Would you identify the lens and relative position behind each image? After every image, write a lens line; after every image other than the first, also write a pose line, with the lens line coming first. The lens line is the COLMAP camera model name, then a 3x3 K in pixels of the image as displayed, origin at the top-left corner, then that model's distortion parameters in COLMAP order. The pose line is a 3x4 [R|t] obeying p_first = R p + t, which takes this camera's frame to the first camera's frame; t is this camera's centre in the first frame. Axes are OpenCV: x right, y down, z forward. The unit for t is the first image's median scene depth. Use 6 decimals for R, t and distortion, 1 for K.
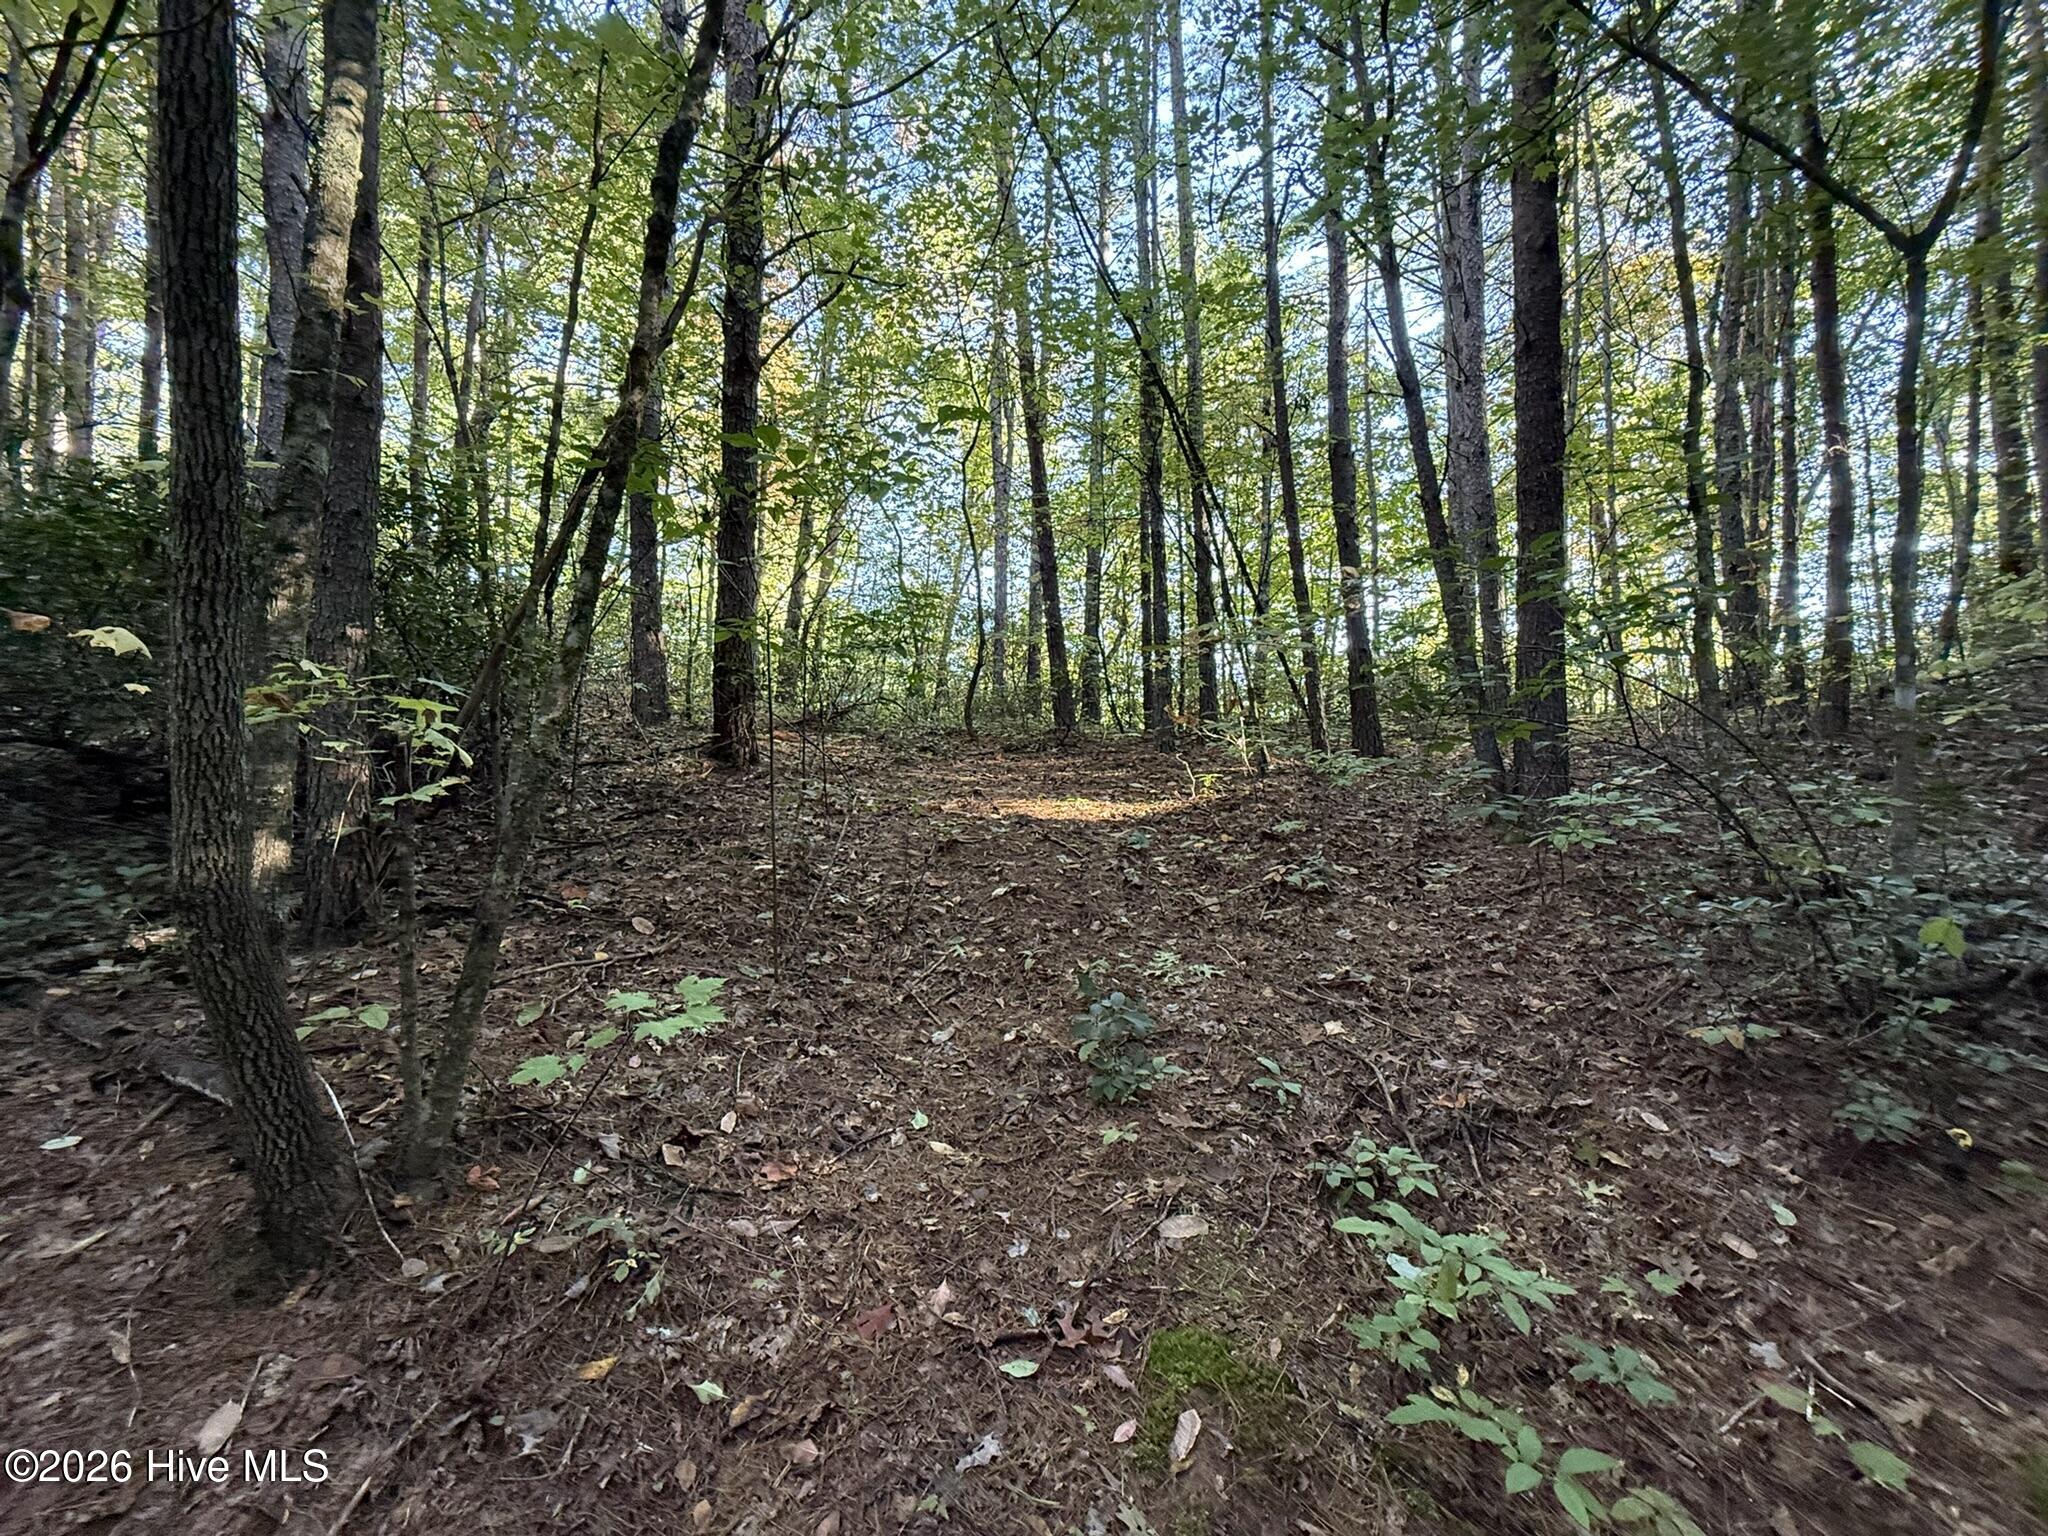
lens RADIAL K [[812.1, 0, 1024.0], [0, 812.1, 768.0], [0, 0, 1]] dist [0.000674, -0.000066]
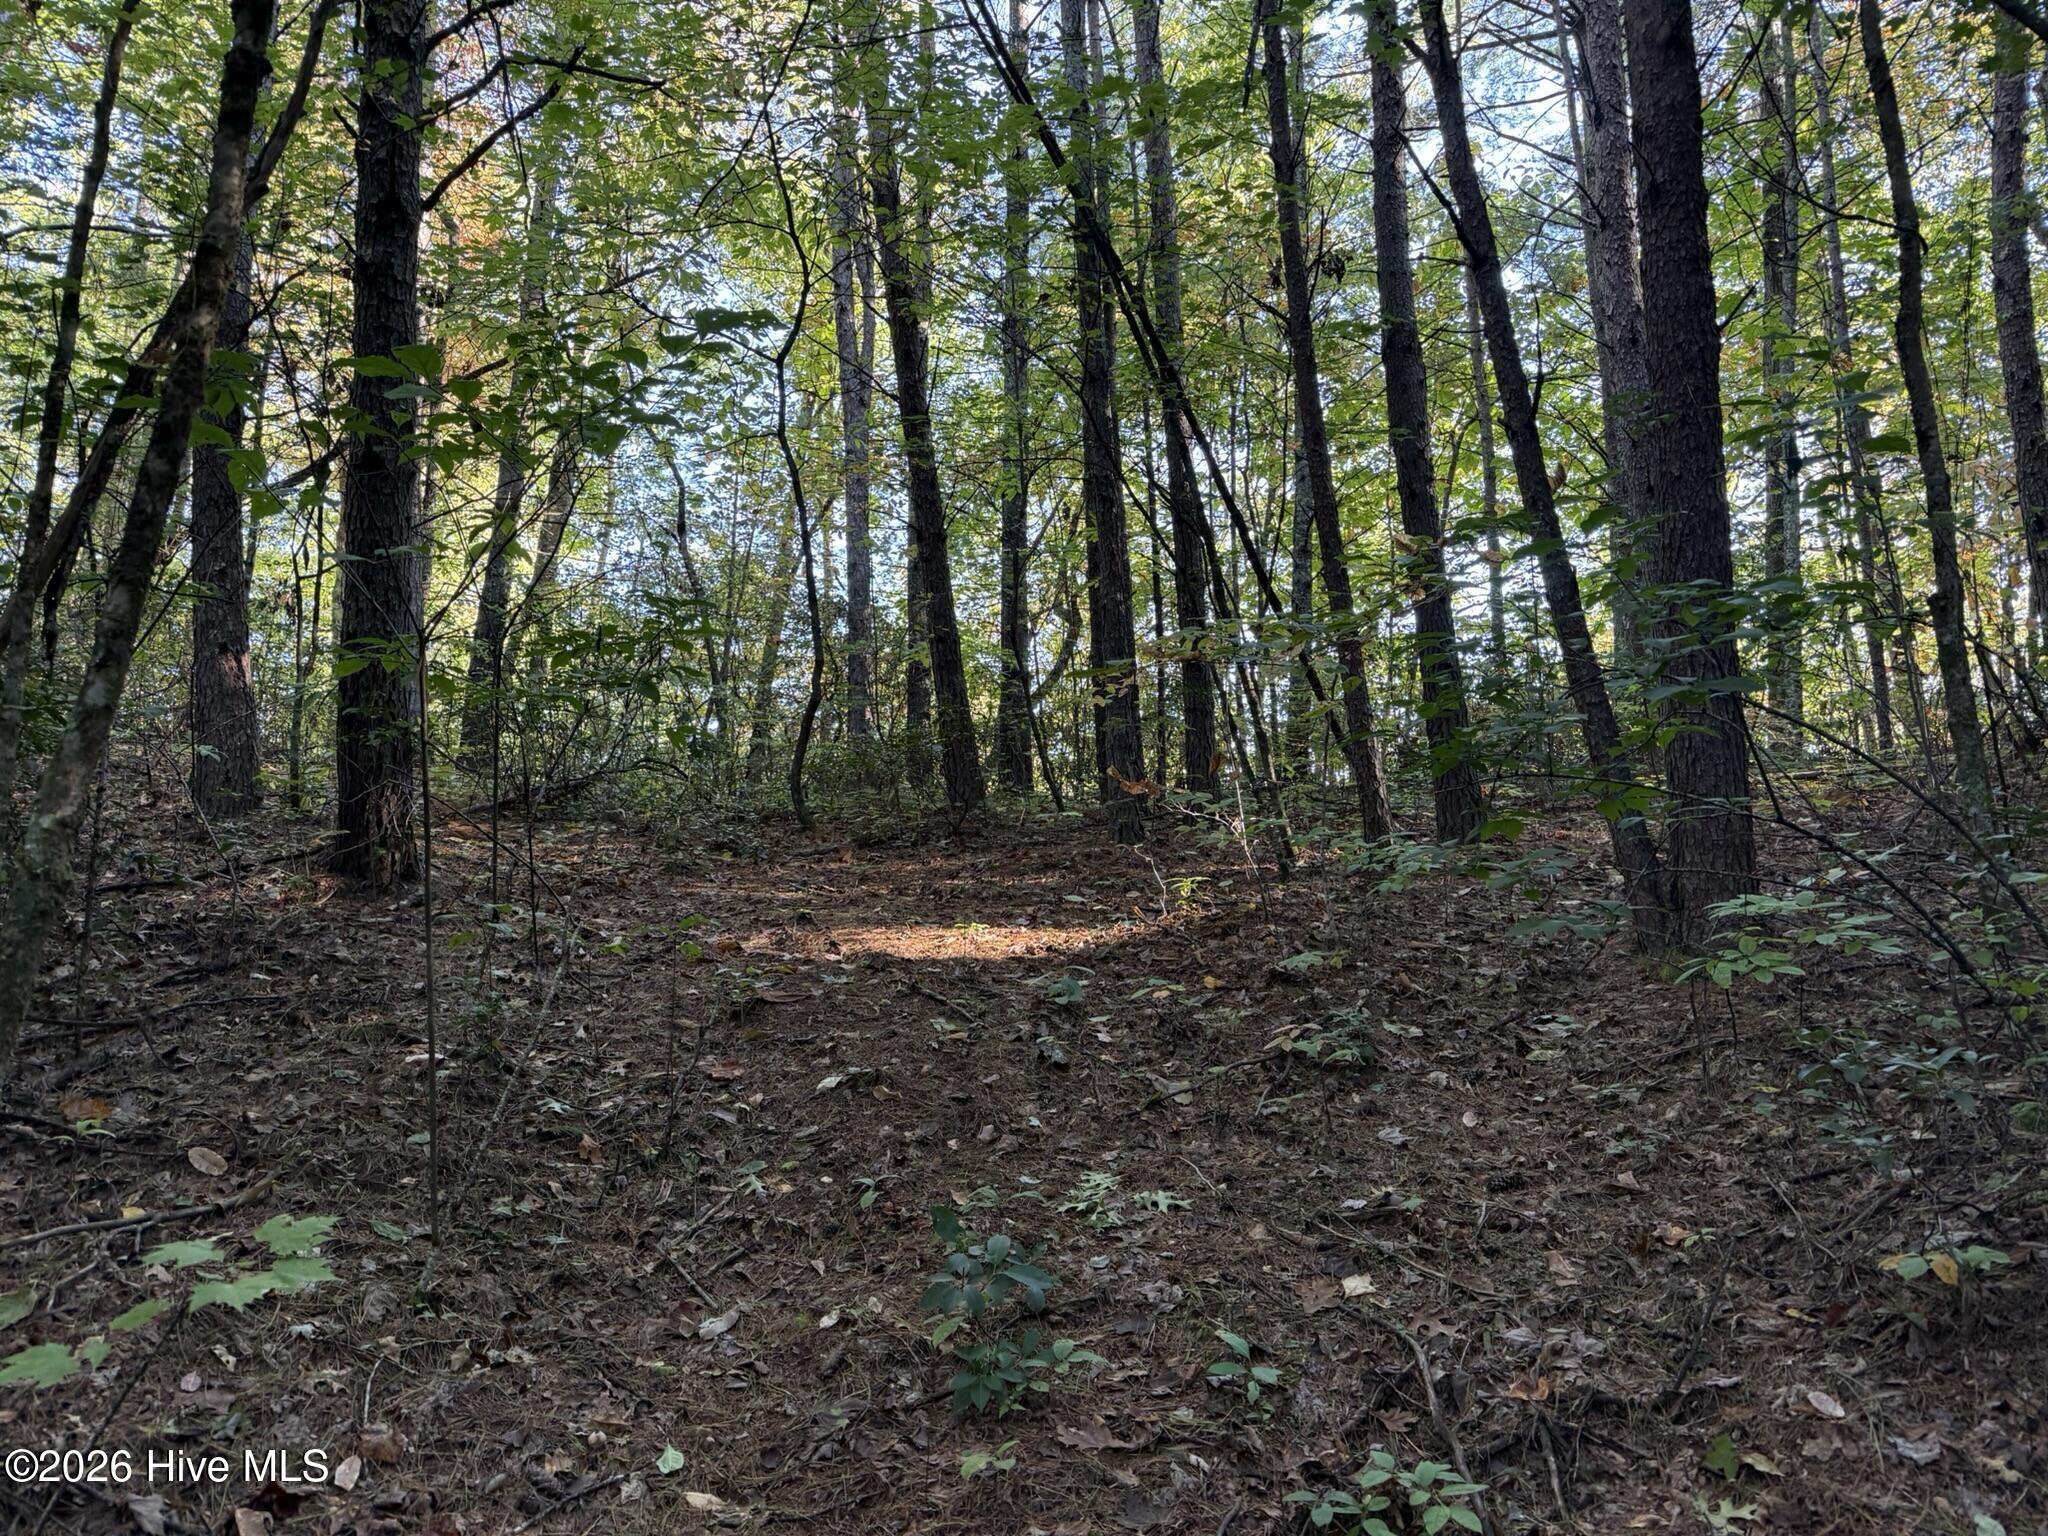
lens RADIAL K [[1465.3, 0, 1019.4], [0, 1465.3, 774.6], [0, 0, 1]] dist [0.050610, -0.069391]
pose [[0.997919, -0.020780, 0.061044, 0.054728], [0.024808, 0.997512, -0.065990, -0.000455], [-0.059521, 0.067367, 0.995951, -0.113070]]
